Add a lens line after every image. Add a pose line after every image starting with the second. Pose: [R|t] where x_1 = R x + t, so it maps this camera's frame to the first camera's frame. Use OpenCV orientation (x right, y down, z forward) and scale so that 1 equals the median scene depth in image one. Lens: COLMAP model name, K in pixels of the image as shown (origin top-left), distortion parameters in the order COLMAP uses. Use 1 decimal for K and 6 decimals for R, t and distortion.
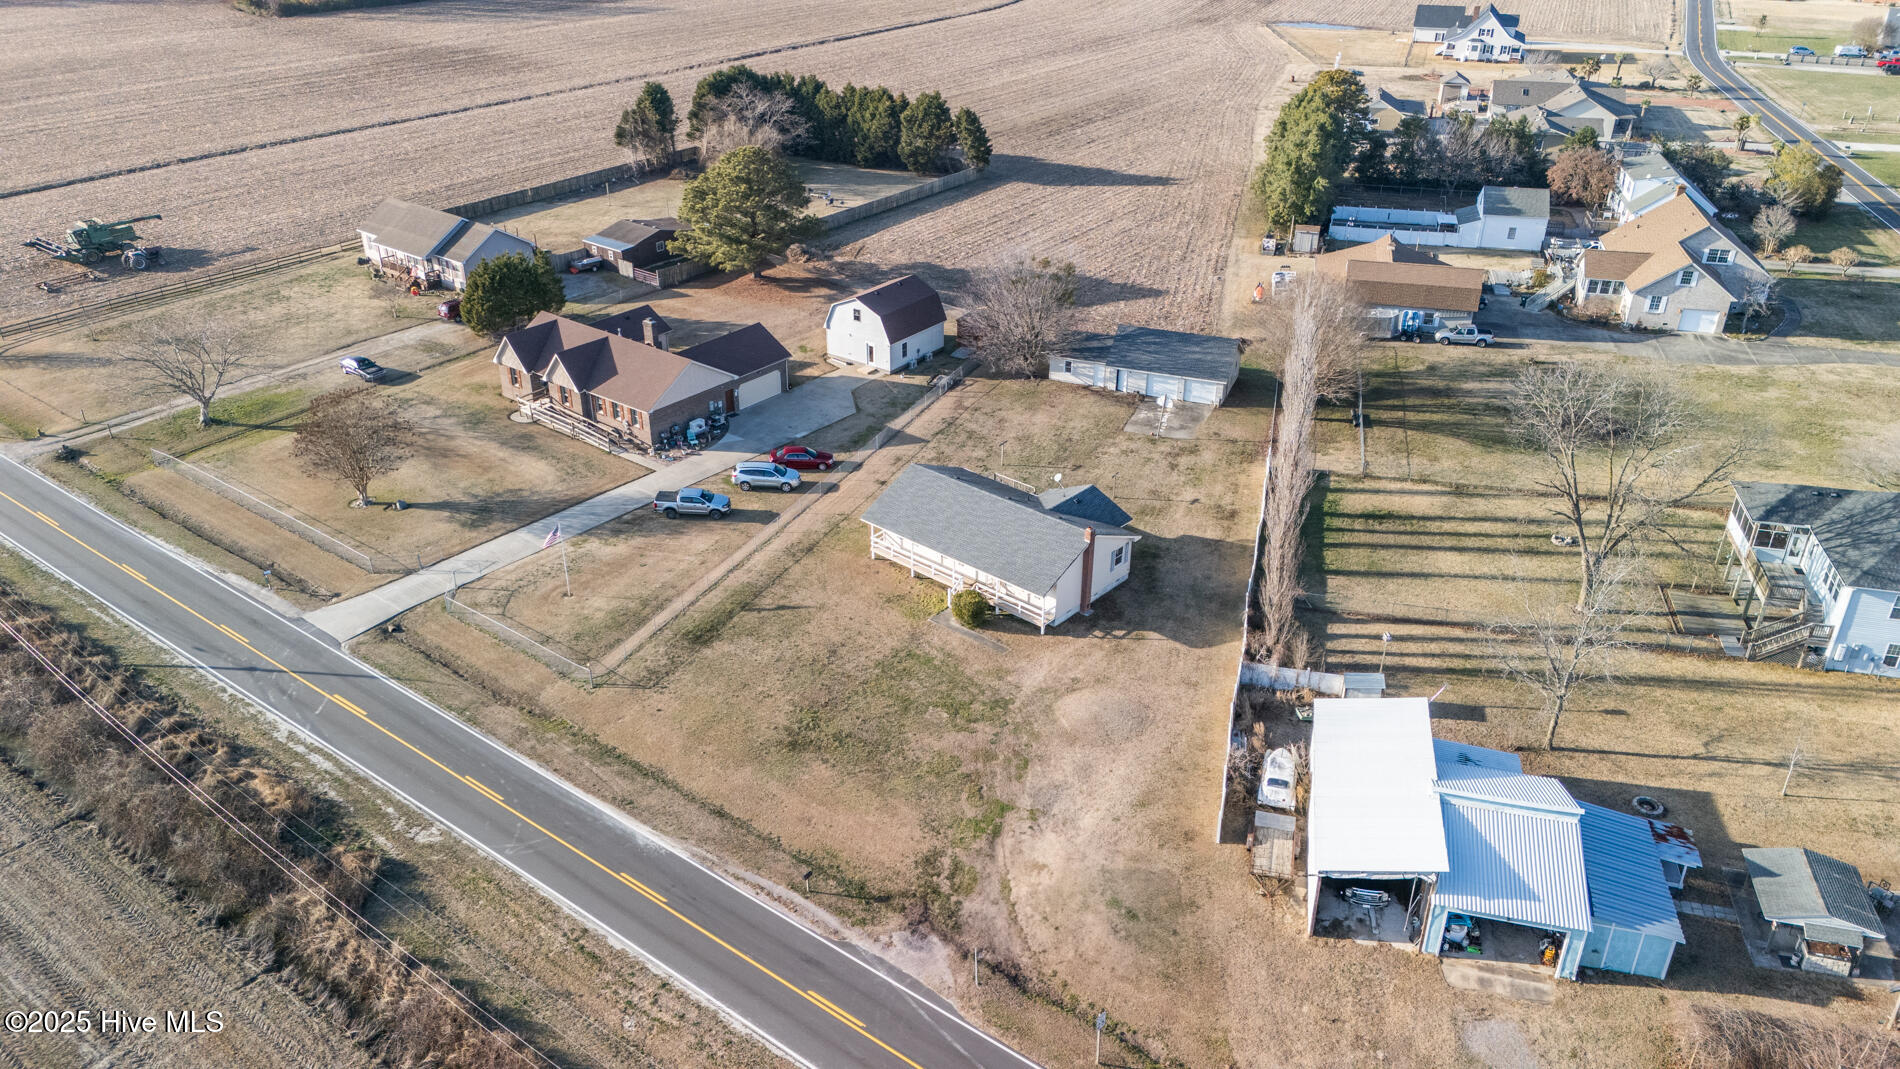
lens RADIAL K [[1411.2, 0, 950.0], [0, 1411.2, 534.5], [0, 0, 1]] dist [0.048802, 0.000298]
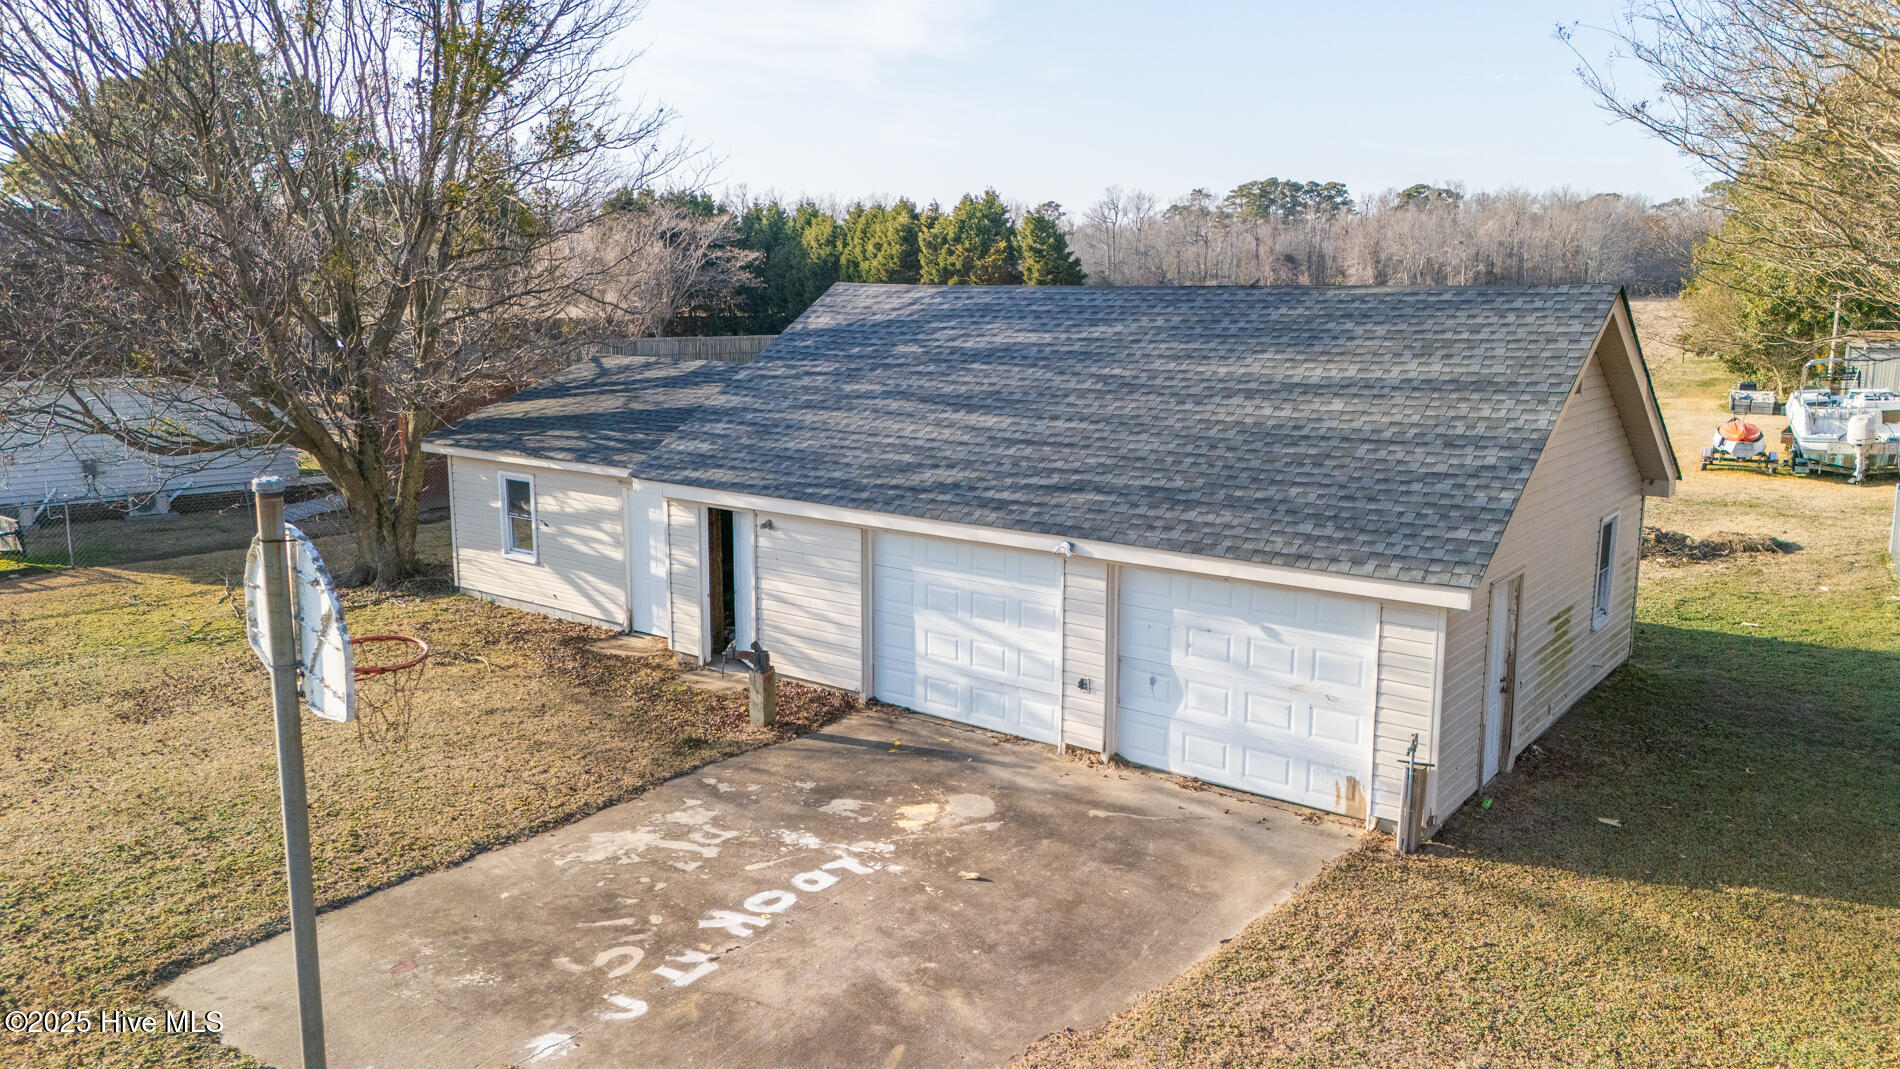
lens RADIAL K [[1411.2, 0, 950.0], [0, 1411.2, 534.5], [0, 0, 1]] dist [0.048802, 0.000298]
pose [[0.961729, 0.055880, -0.268243, 0.177874], [-0.135456, 0.947949, -0.288174, -0.075021], [0.238178, 0.313480, 0.919240, 0.860092]]
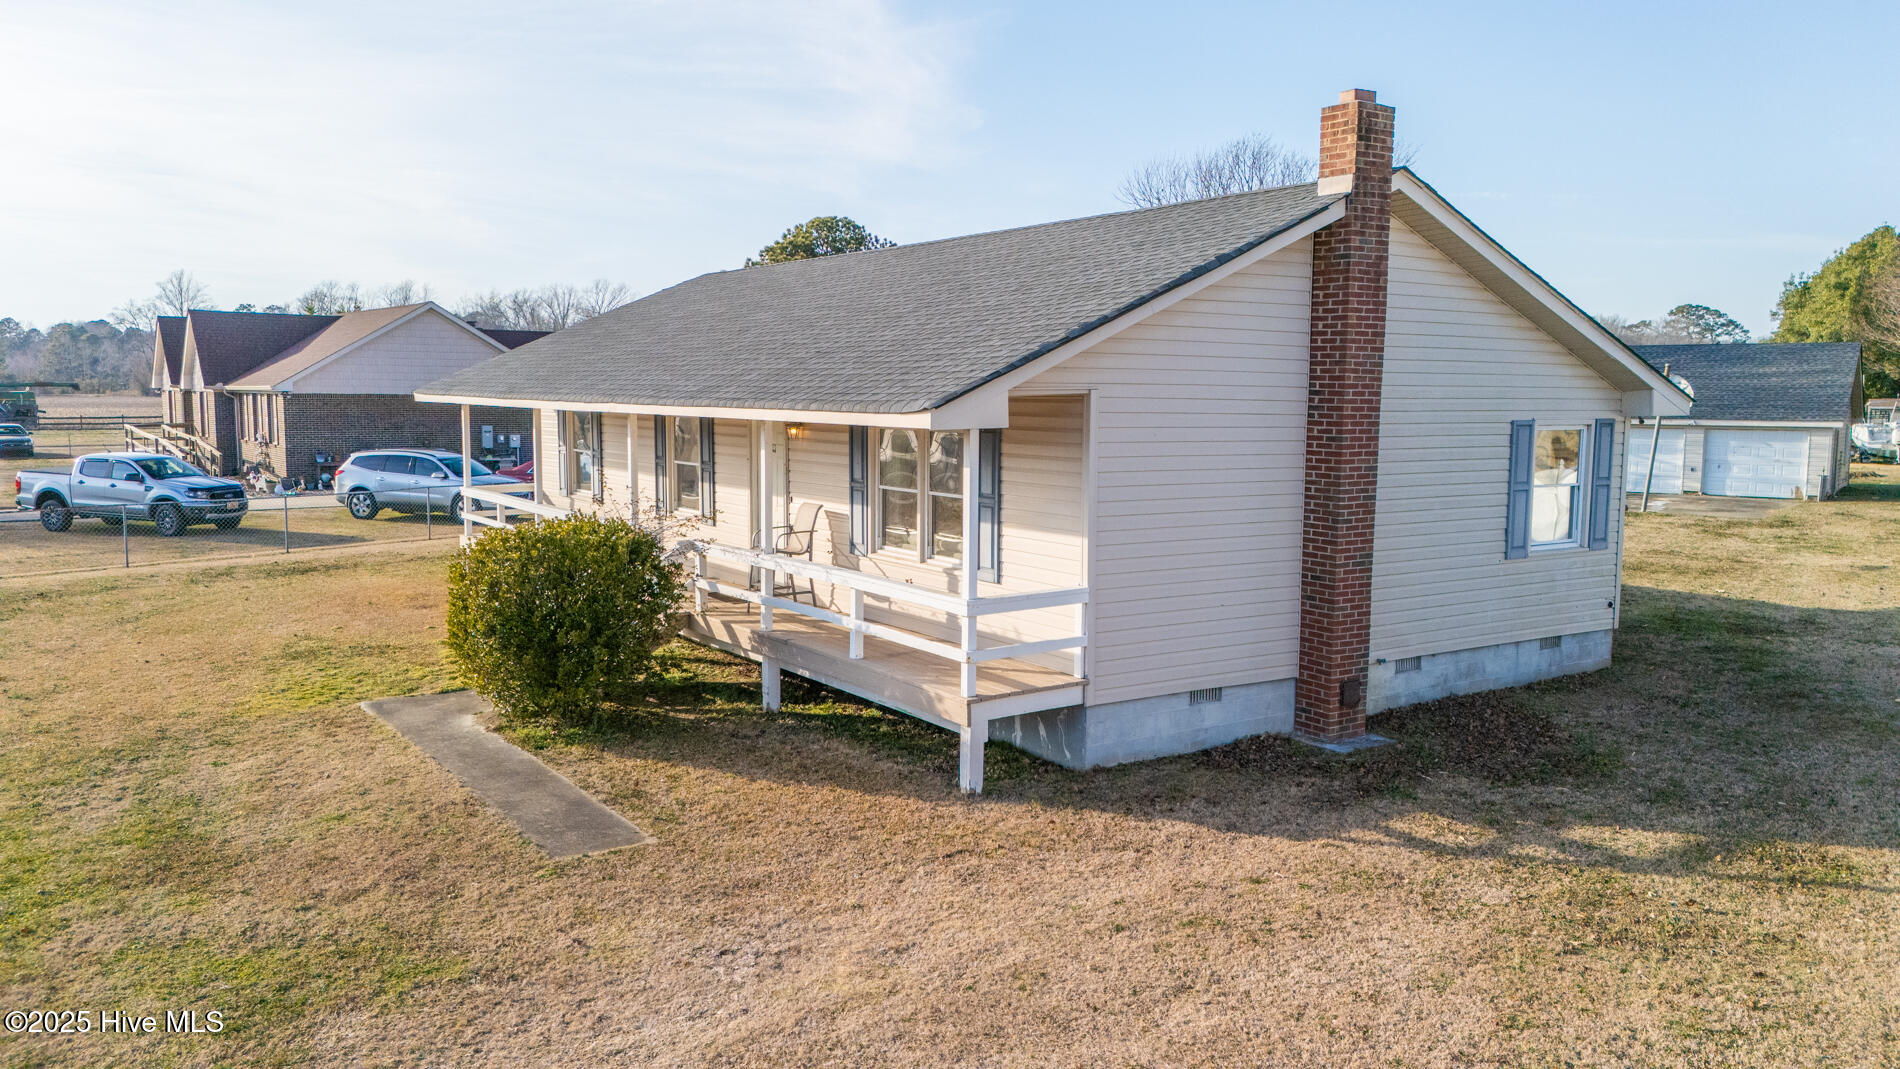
lens RADIAL K [[1411.2, 0, 950.0], [0, 1411.2, 534.5], [0, 0, 1]] dist [0.048802, 0.000298]
pose [[0.969059, 0.037337, -0.243987, 0.067946], [-0.127530, 0.922068, -0.365413, 0.069178], [0.211329, 0.385223, 0.898300, 0.620793]]
